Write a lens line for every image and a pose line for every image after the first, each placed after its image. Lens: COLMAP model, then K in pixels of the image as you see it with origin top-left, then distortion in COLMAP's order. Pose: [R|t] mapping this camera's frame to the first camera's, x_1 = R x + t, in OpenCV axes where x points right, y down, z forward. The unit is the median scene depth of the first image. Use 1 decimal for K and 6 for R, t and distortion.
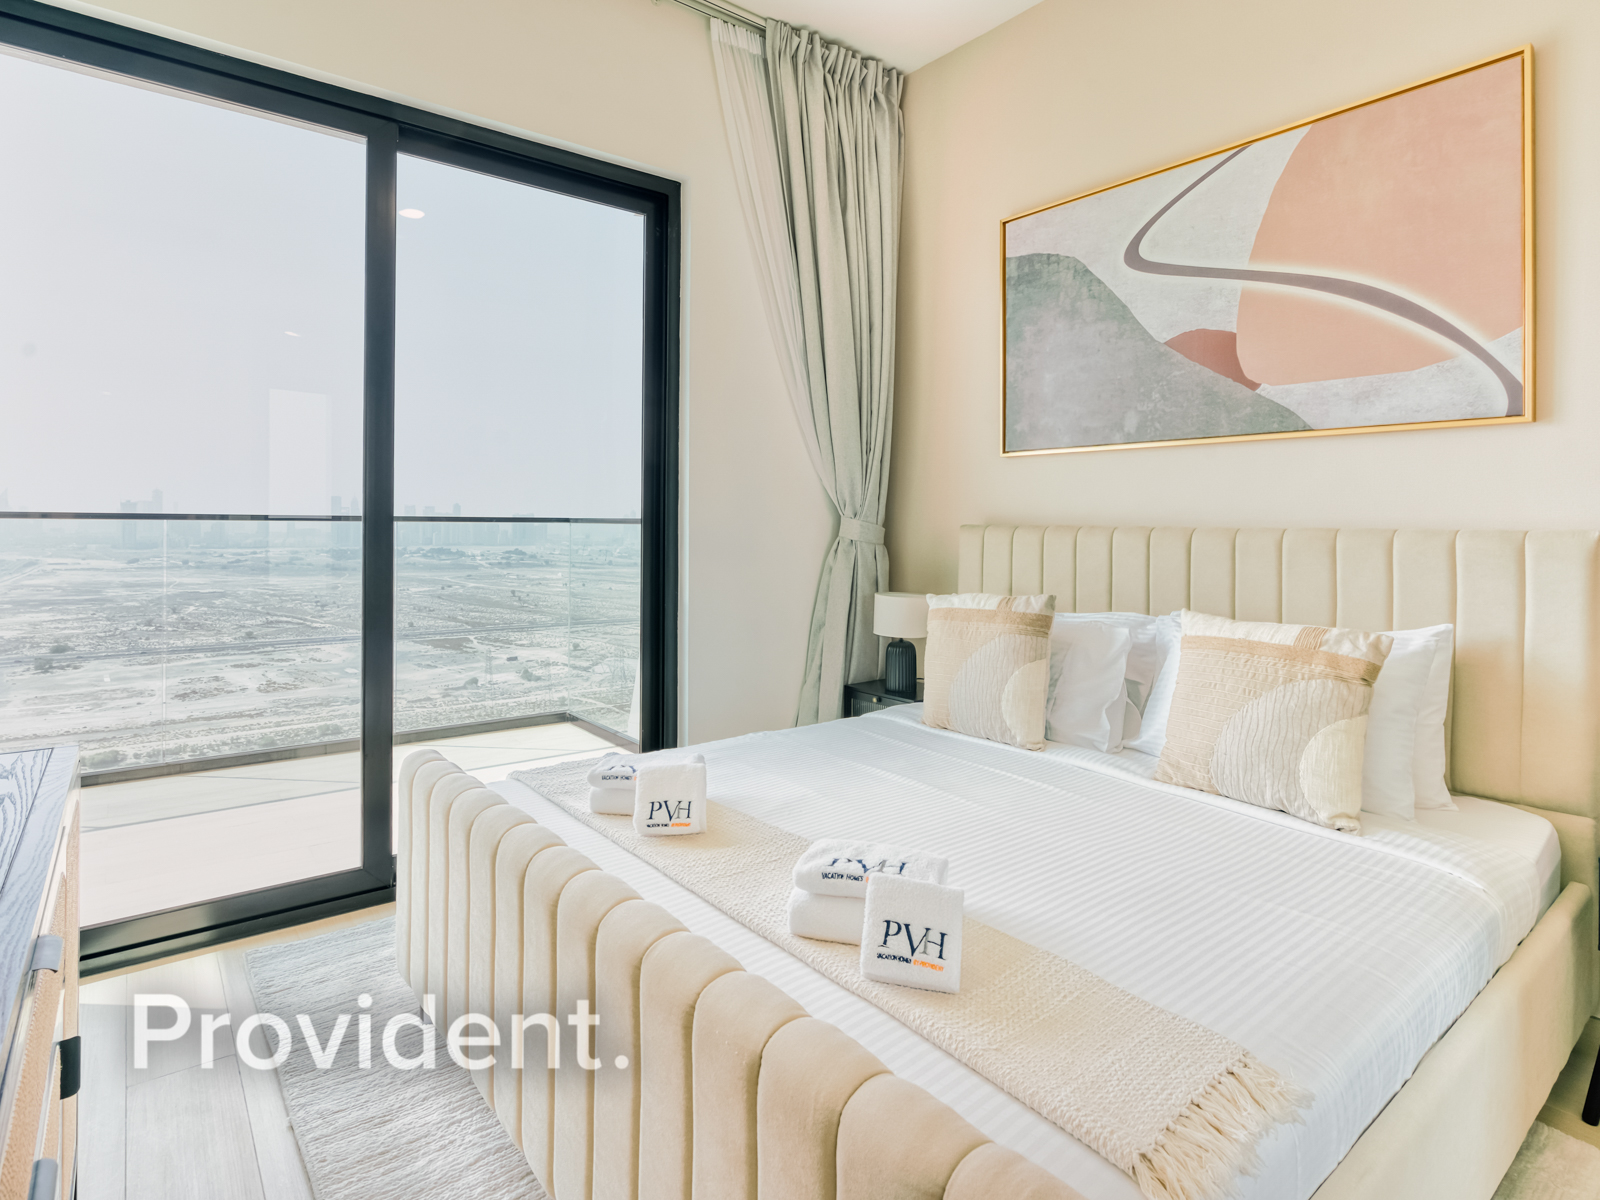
lens RADIAL K [[849.1, 0, 801.7], [0, 849.1, 521.9], [0, 0, 1]] dist [-0.001873, 0.000844]
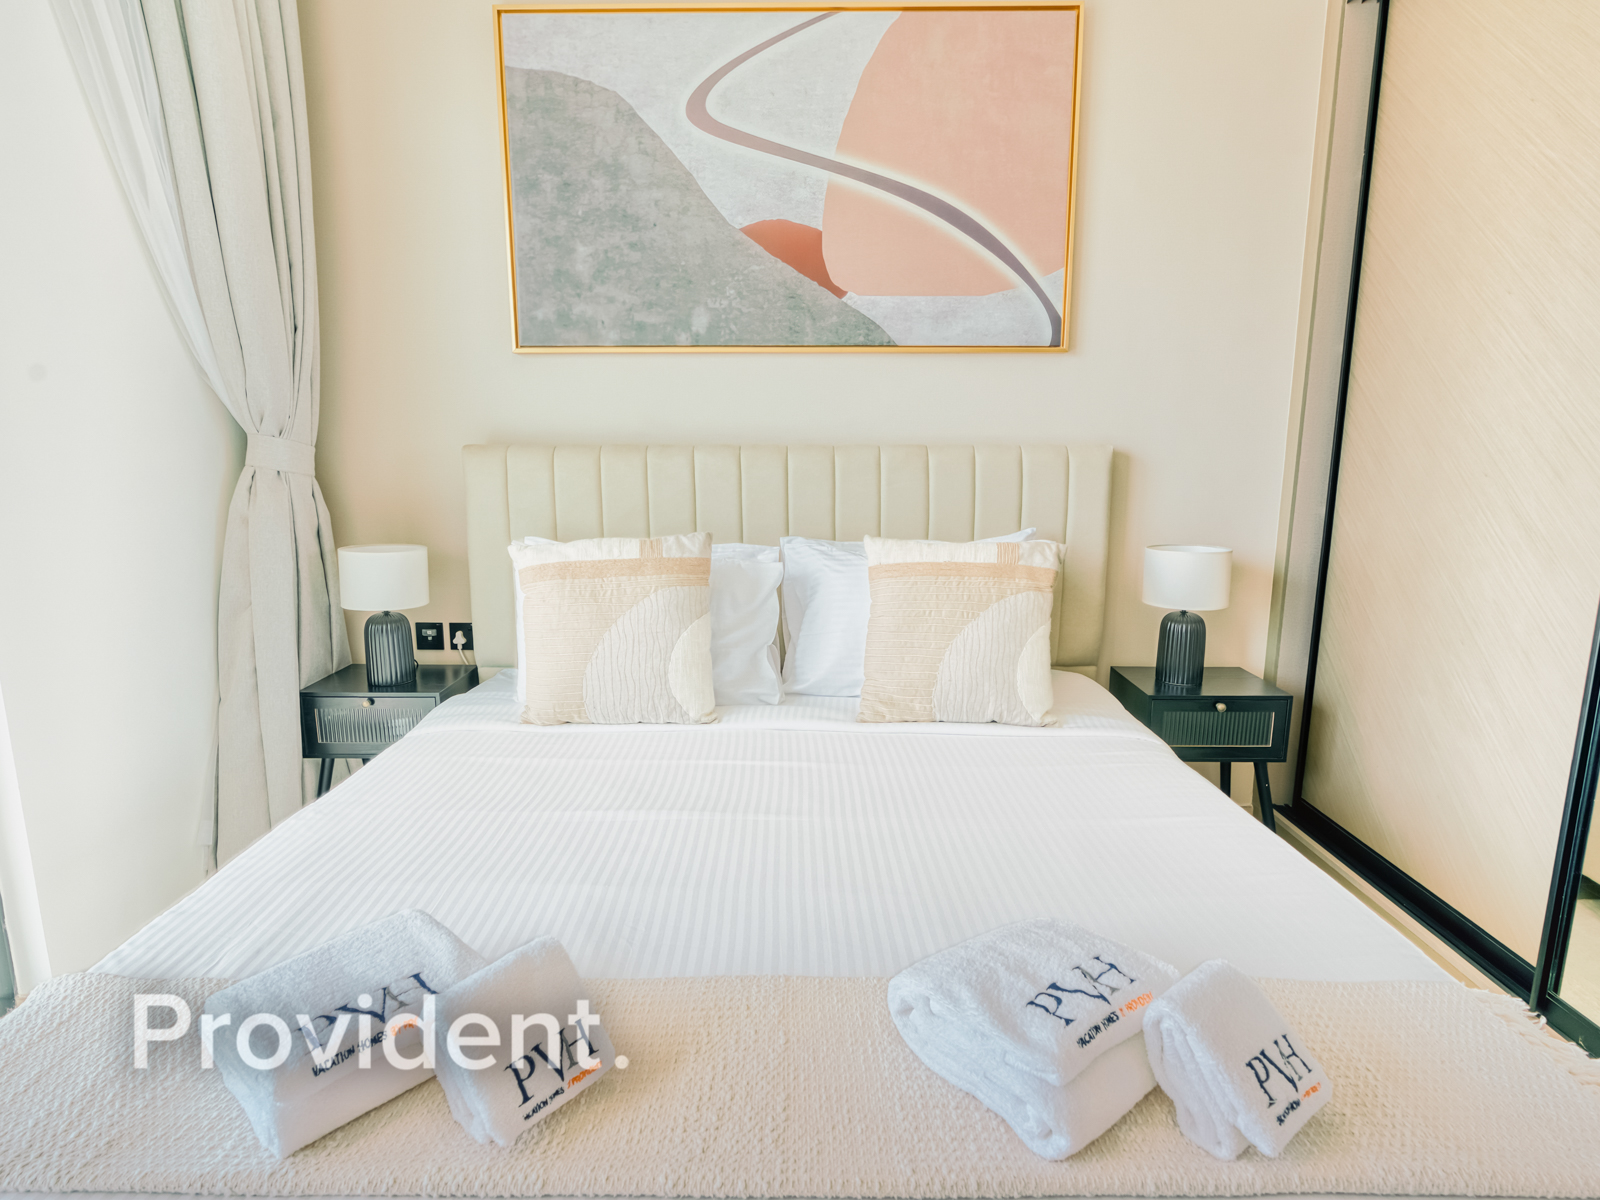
lens RADIAL K [[842.9, 0, 785.9], [0, 842.9, 585.2], [0, 0, 1]] dist [-0.006703, 0.000252]
pose [[0.638918, -0.137676, 0.756855, -0.260168], [0.005145, 0.984597, 0.174761, -0.003810], [-0.769258, -0.107764, 0.629785, 0.416172]]
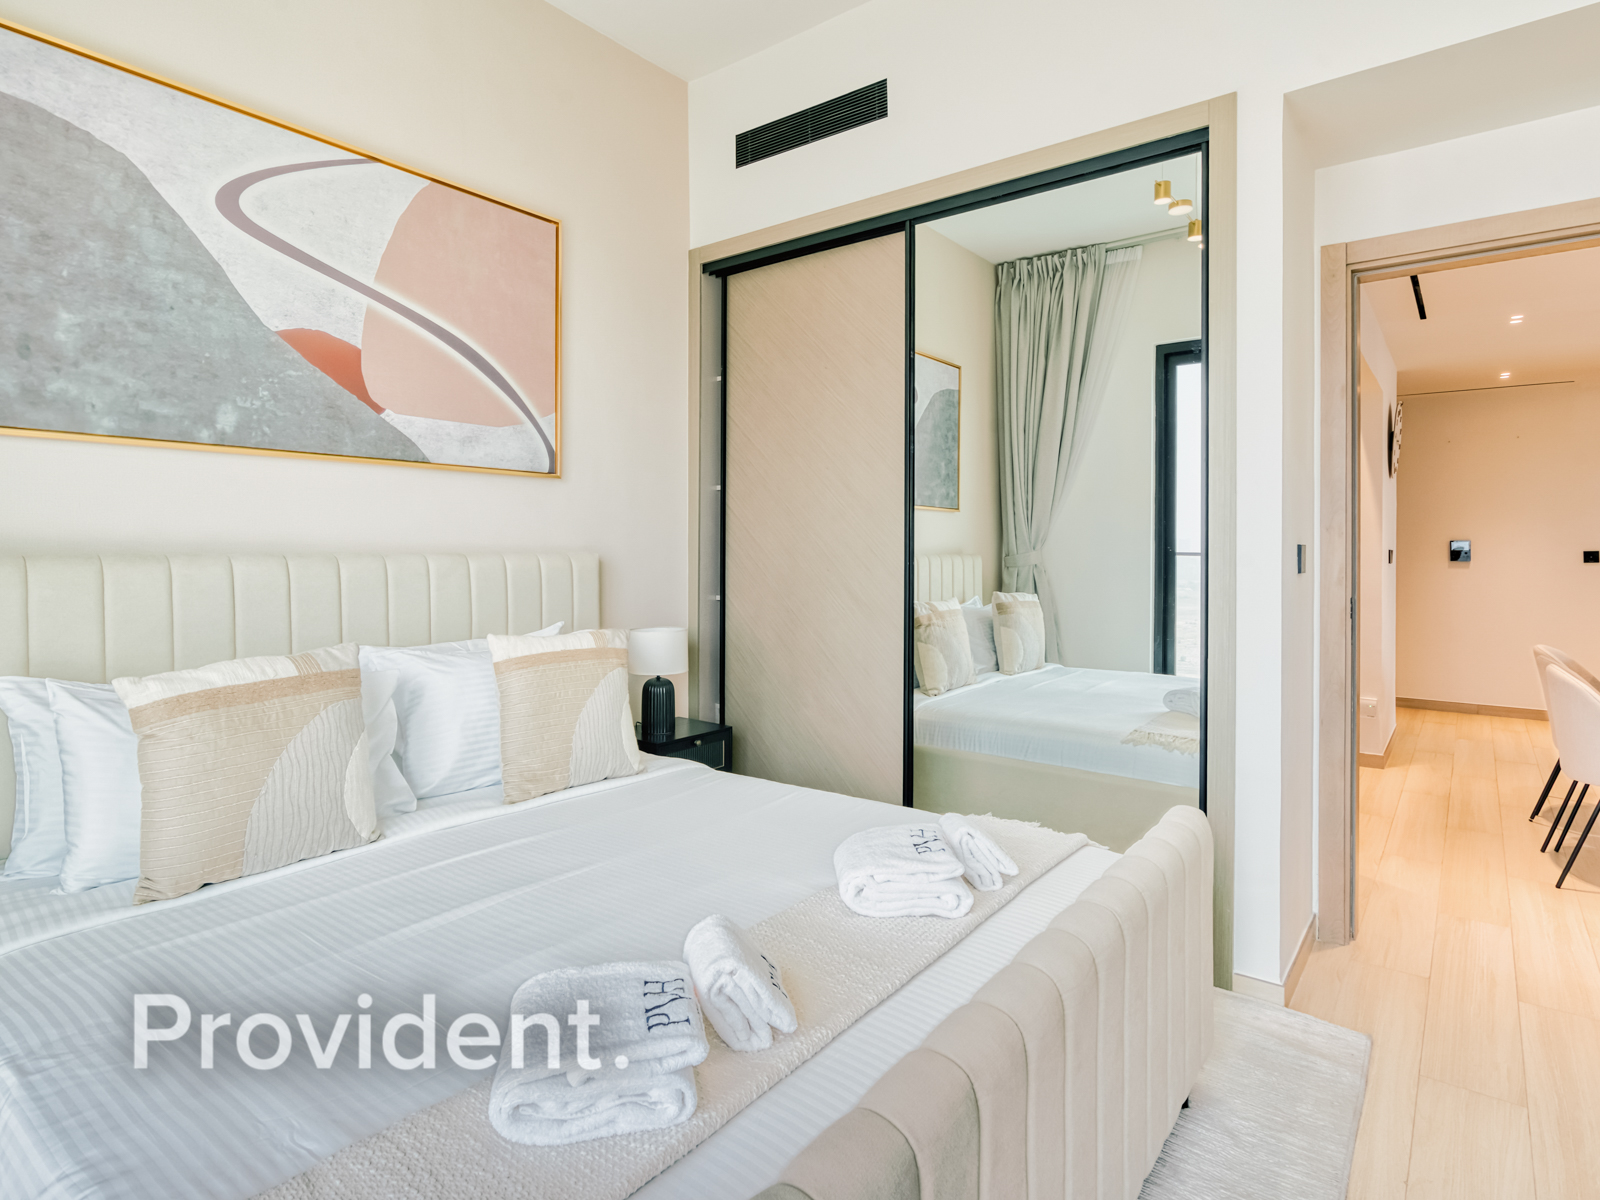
lens RADIAL K [[881.7, 0, 782.5], [0, 881.7, 545.7], [0, 0, 1]] dist [-0.004389, 0.001067]
pose [[-0.224422, -0.005411, 0.974477, -0.565263], [-0.005484, 0.999976, 0.004290, -0.008801], [-0.974477, -0.004381, -0.224446, 0.765892]]
